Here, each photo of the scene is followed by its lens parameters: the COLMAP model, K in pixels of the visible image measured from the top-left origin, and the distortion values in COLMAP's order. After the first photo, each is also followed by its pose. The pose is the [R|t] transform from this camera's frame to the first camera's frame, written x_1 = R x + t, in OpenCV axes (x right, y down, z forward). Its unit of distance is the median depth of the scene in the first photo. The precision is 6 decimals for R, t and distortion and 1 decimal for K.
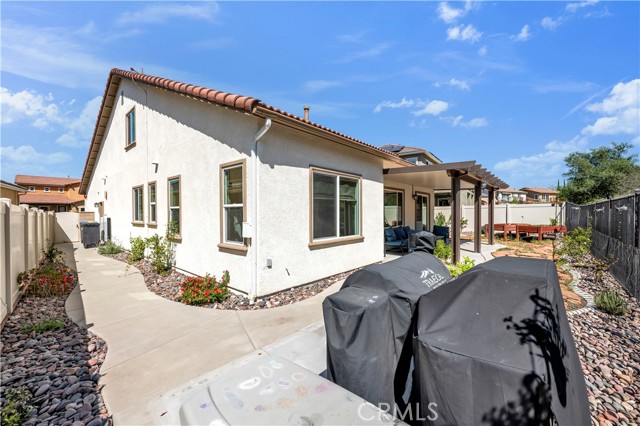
lens RADIAL K [[257.2, 0, 321.4], [0, 257.2, 214.2], [0, 0, 1]] dist [0.017341, -0.009150]
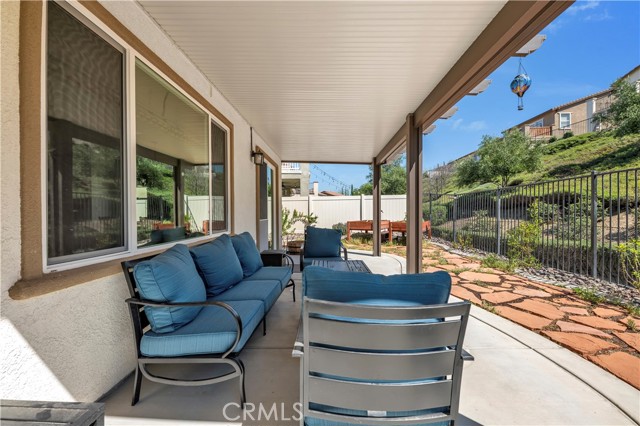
lens RADIAL K [[257.2, 0, 321.4], [0, 257.2, 214.2], [0, 0, 1]] dist [0.017341, -0.009150]
pose [[0.773588, -0.002458, 0.633684, 0.196676], [0.001462, 0.999997, 0.002094, 0.021428], [-0.633687, -0.000694, 0.773589, 0.660530]]
